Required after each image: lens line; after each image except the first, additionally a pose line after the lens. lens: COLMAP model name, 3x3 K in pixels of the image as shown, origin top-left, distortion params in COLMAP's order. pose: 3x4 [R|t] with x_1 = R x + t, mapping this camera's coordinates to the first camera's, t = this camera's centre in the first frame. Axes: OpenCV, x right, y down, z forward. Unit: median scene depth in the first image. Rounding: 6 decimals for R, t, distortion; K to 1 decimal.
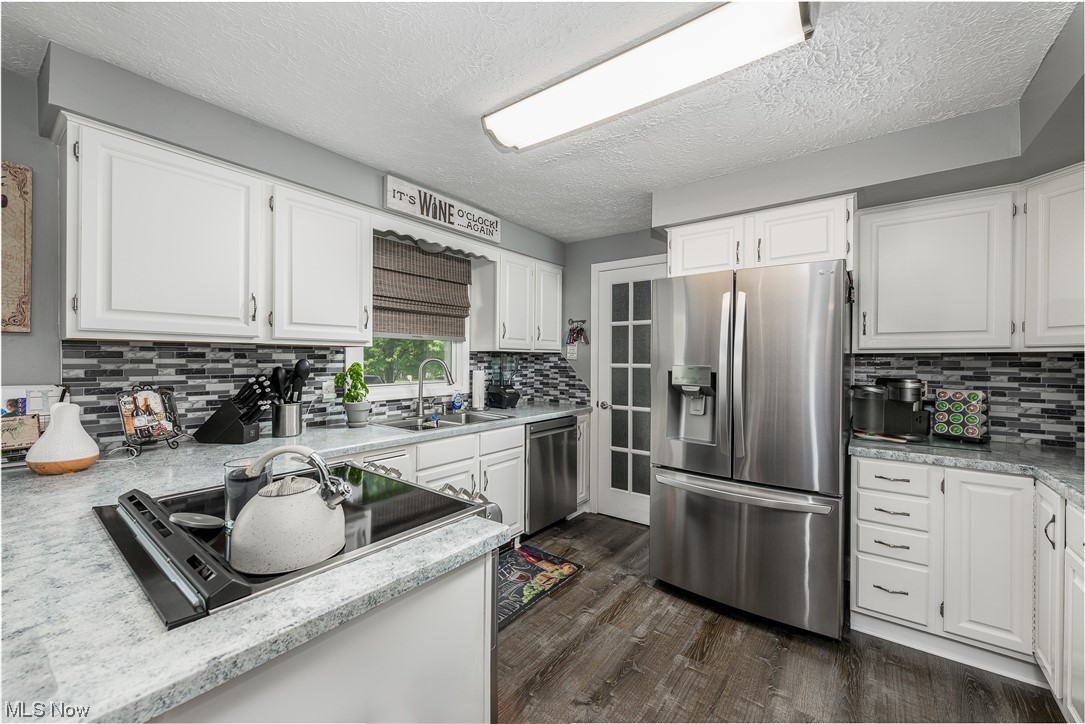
lens RADIAL K [[429.1, 0, 539.4], [0, 429.1, 358.6], [0, 0, 1]] dist [-0.000305, -0.000642]
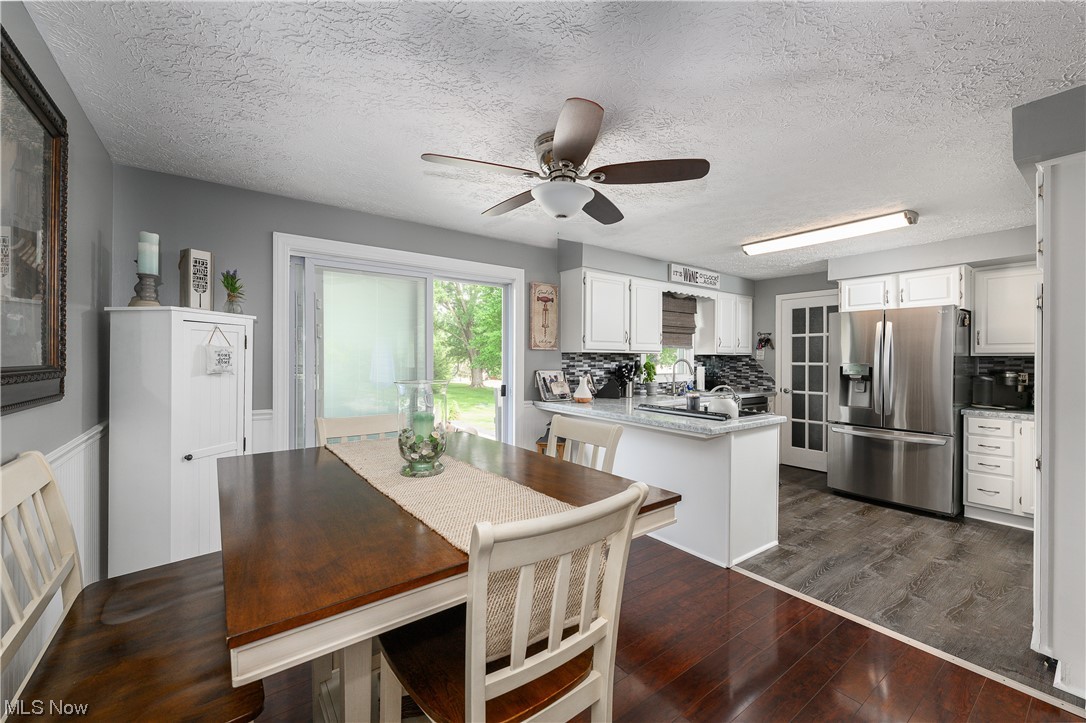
lens RADIAL K [[429.5, 0, 542.4], [0, 429.5, 359.7], [0, 0, 1]] dist [-0.000305, -0.000642]
pose [[0.960846, -0.001648, -0.277077, -0.332644], [0.002511, 0.999993, 0.002759, -0.005653], [0.277071, -0.003347, 0.960844, -0.885071]]
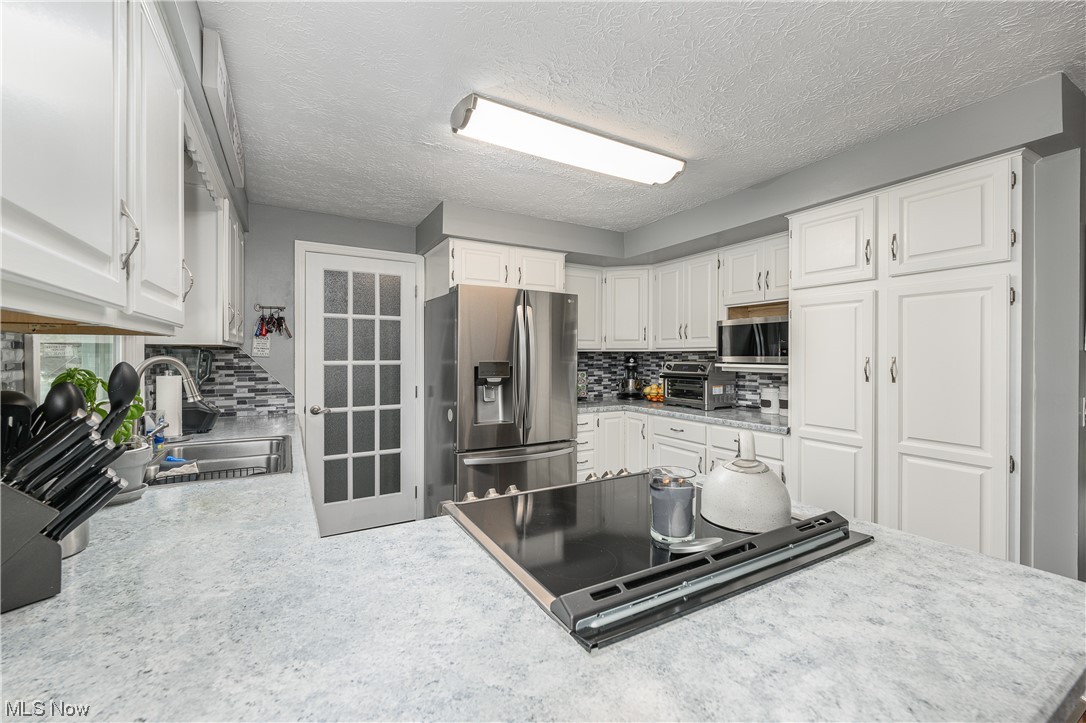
lens RADIAL K [[429.5, 0, 546.6], [0, 429.5, 357.2], [0, 0, 1]] dist [-0.000305, -0.000642]
pose [[0.393563, -0.011671, 0.919224, -0.607794], [-0.000818, 0.999915, 0.013045, -0.010594], [-0.919297, -0.005886, 0.393520, 0.327524]]
